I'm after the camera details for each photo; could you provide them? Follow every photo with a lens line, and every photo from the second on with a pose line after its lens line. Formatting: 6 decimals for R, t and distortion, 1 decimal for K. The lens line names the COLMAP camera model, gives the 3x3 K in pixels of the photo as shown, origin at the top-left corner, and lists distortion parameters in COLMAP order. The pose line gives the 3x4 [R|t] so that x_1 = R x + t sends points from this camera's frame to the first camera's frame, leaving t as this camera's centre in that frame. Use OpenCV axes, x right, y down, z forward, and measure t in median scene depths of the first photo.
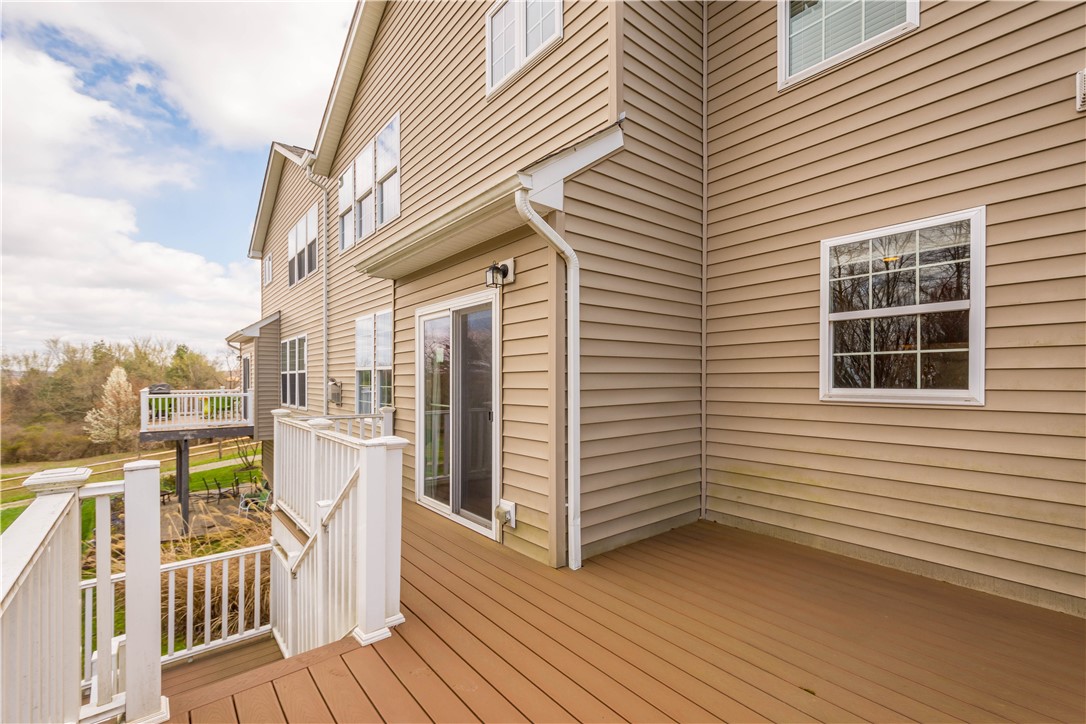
lens RADIAL K [[481.5, 0, 548.2], [0, 481.5, 372.6], [0, 0, 1]] dist [0.003671, -0.003102]
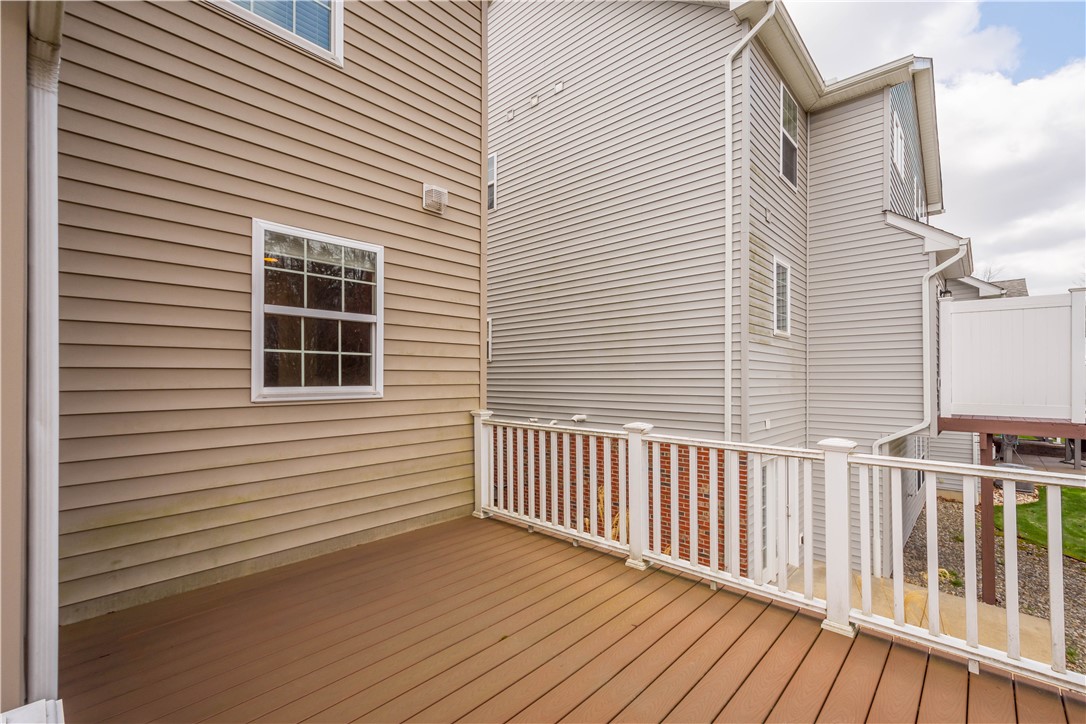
lens RADIAL K [[481.5, 0, 538.3], [0, 481.5, 371.3], [0, 0, 1]] dist [0.003671, -0.003102]
pose [[-0.158346, 0.012074, 0.987310, -0.398882], [-0.012358, 0.999823, -0.014209, 0.009164], [-0.987306, -0.014451, -0.158168, 0.672402]]
